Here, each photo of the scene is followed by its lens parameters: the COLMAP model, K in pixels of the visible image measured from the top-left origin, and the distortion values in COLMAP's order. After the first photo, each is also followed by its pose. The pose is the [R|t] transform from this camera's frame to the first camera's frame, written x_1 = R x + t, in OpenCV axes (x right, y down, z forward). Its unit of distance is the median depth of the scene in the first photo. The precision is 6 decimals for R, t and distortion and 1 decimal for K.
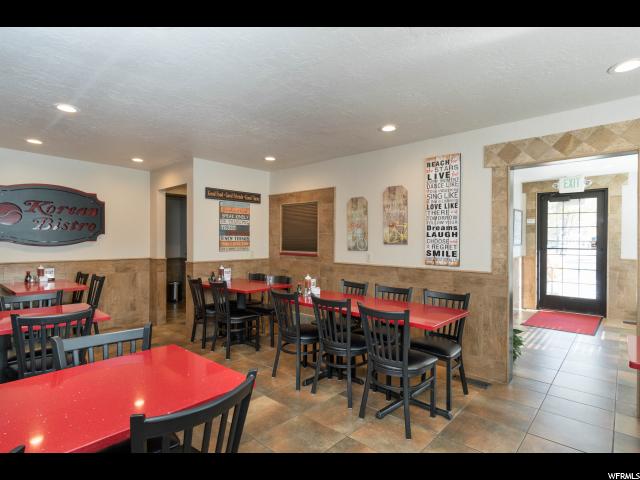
lens RADIAL K [[339.5, 0, 323.2], [0, 339.5, 240.9], [0, 0, 1]] dist [-0.002646, -0.000753]
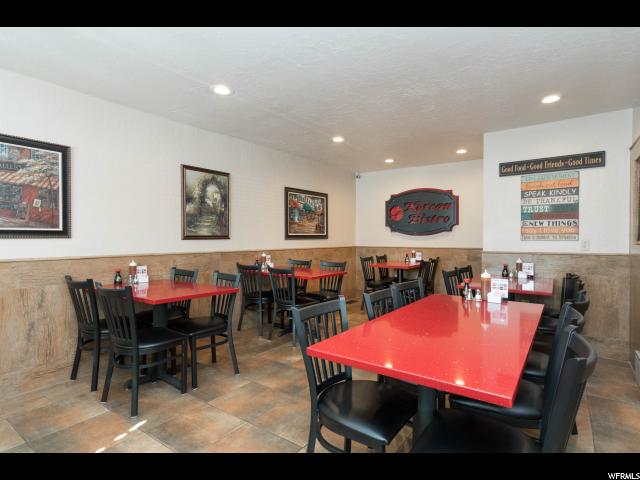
lens RADIAL K [[339.5, 0, 322.3], [0, 339.5, 242.4], [0, 0, 1]] dist [-0.002646, -0.000753]
pose [[0.104846, 0.007676, -0.994459, 0.415675], [0.000996, 0.999969, 0.007824, 0.027749], [0.994488, -0.001811, 0.104835, 0.448164]]
